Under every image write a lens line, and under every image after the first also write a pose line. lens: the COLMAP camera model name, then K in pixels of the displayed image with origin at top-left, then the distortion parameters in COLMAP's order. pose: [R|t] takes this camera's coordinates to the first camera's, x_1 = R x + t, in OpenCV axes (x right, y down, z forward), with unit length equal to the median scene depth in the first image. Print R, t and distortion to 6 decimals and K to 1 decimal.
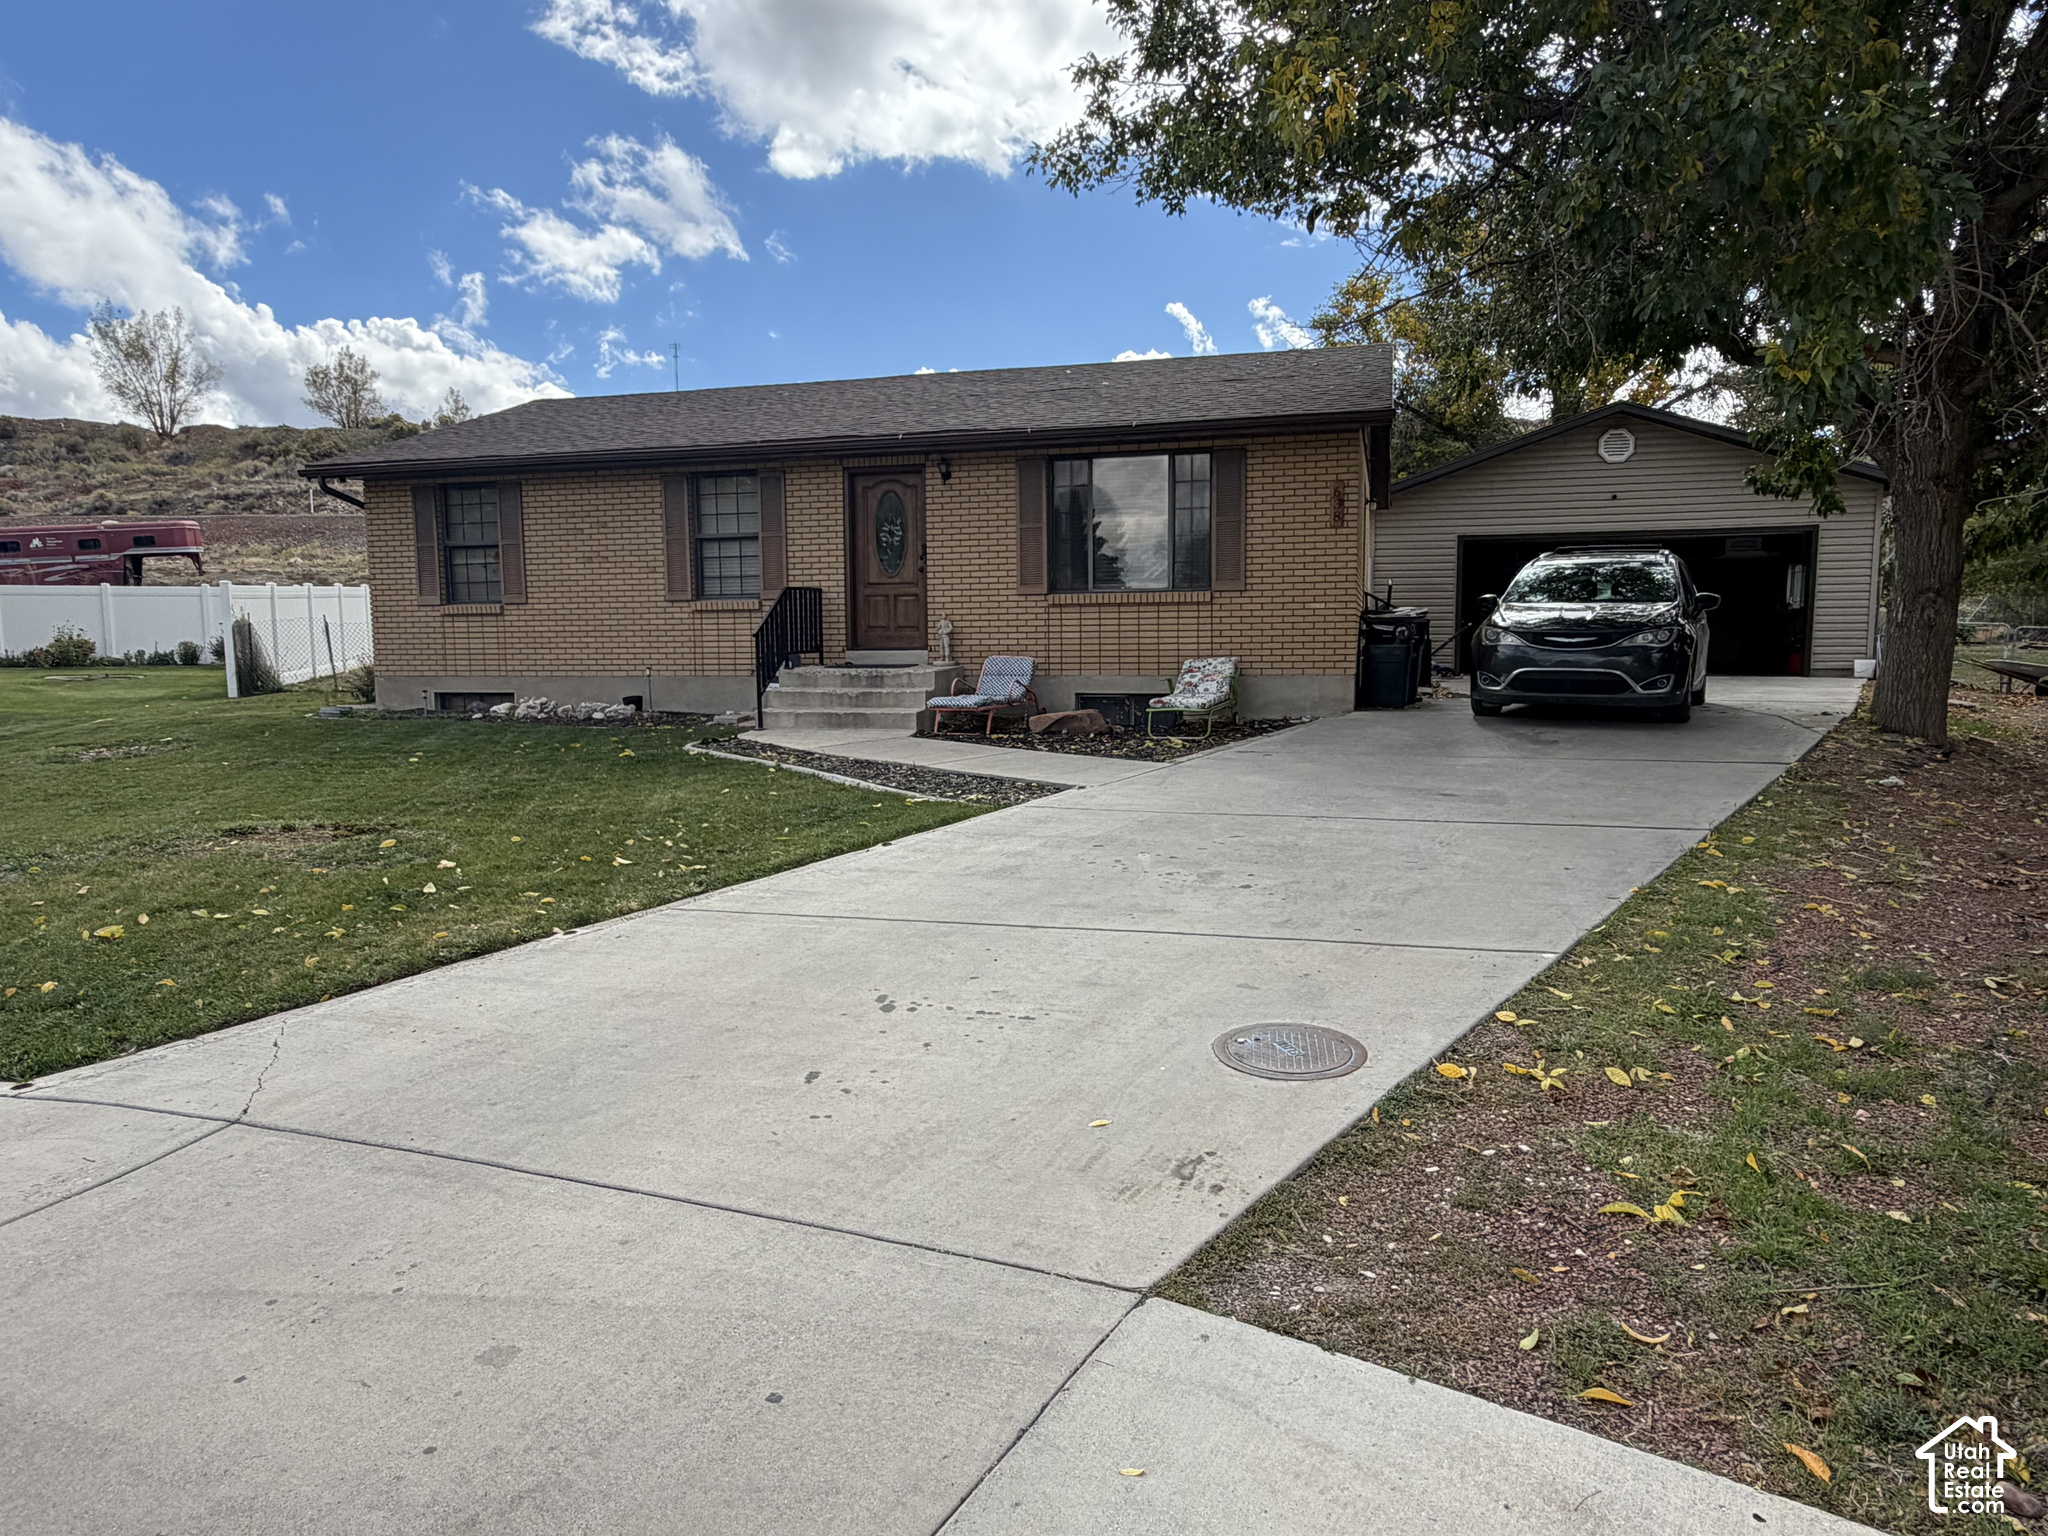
lens RADIAL K [[1315.9, 0, 1014.2], [0, 1315.9, 776.4], [0, 0, 1]] dist [0.005754, 0.000050]
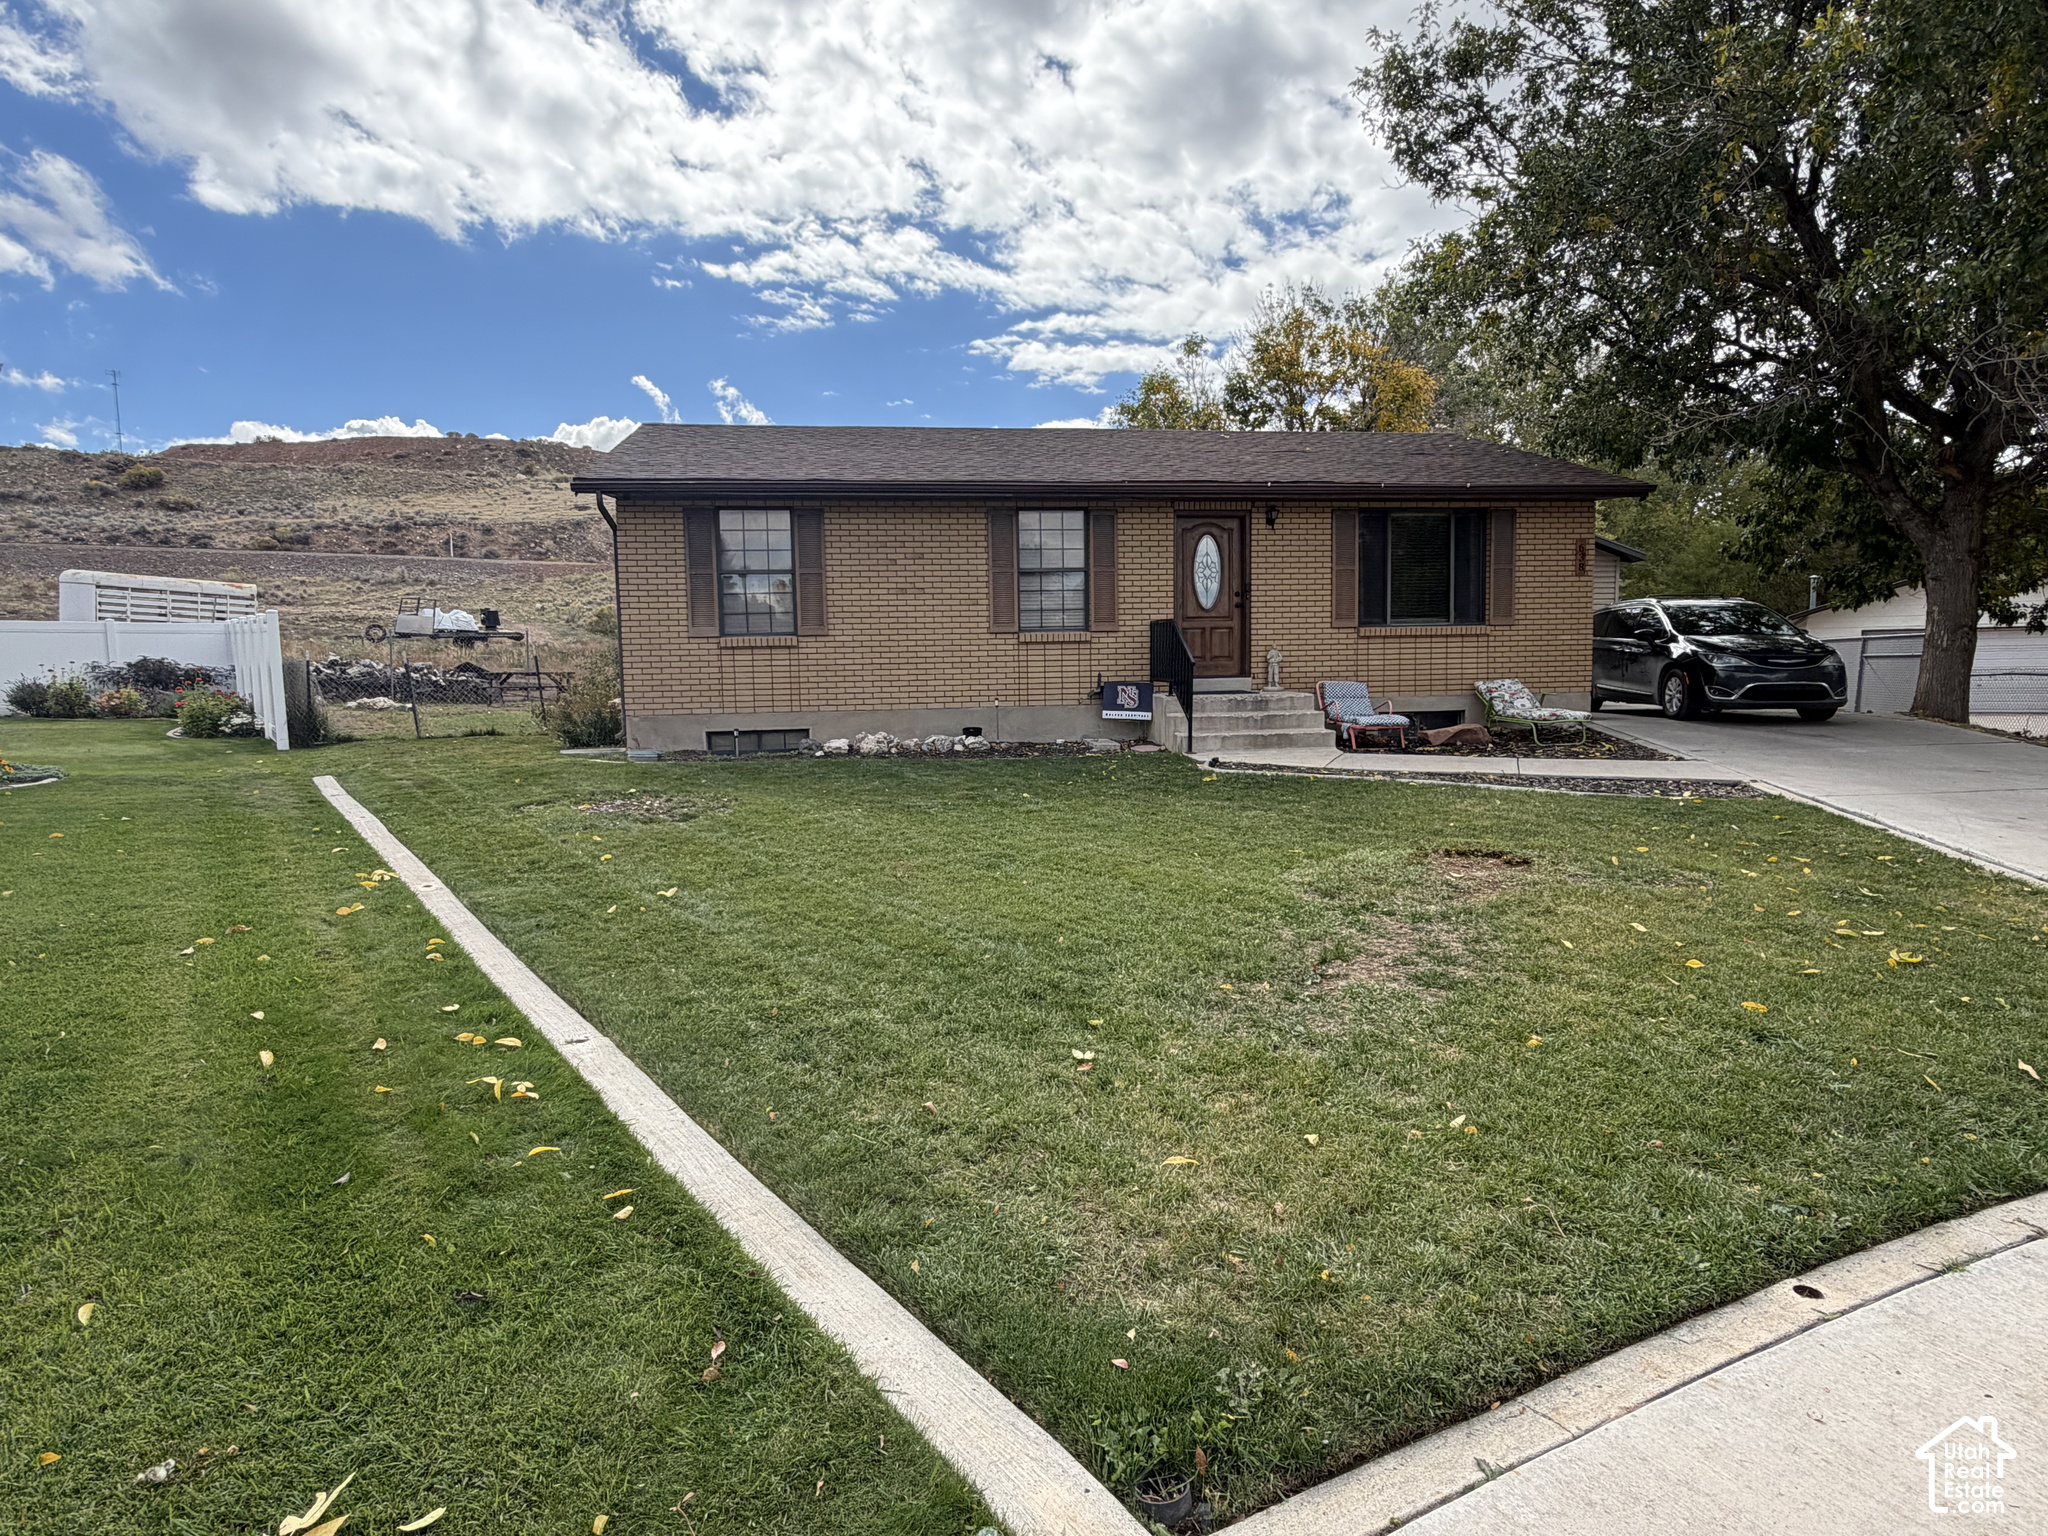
lens RADIAL K [[1142.6, 0, 1033.4], [0, 1142.6, 780.5], [0, 0, 1]] dist [0.006536, -0.001749]
pose [[0.909929, -0.050017, 0.411738, -0.635804], [0.055631, 0.998450, -0.001653, -0.017232], [-0.411017, 0.024410, 0.911301, 0.196013]]
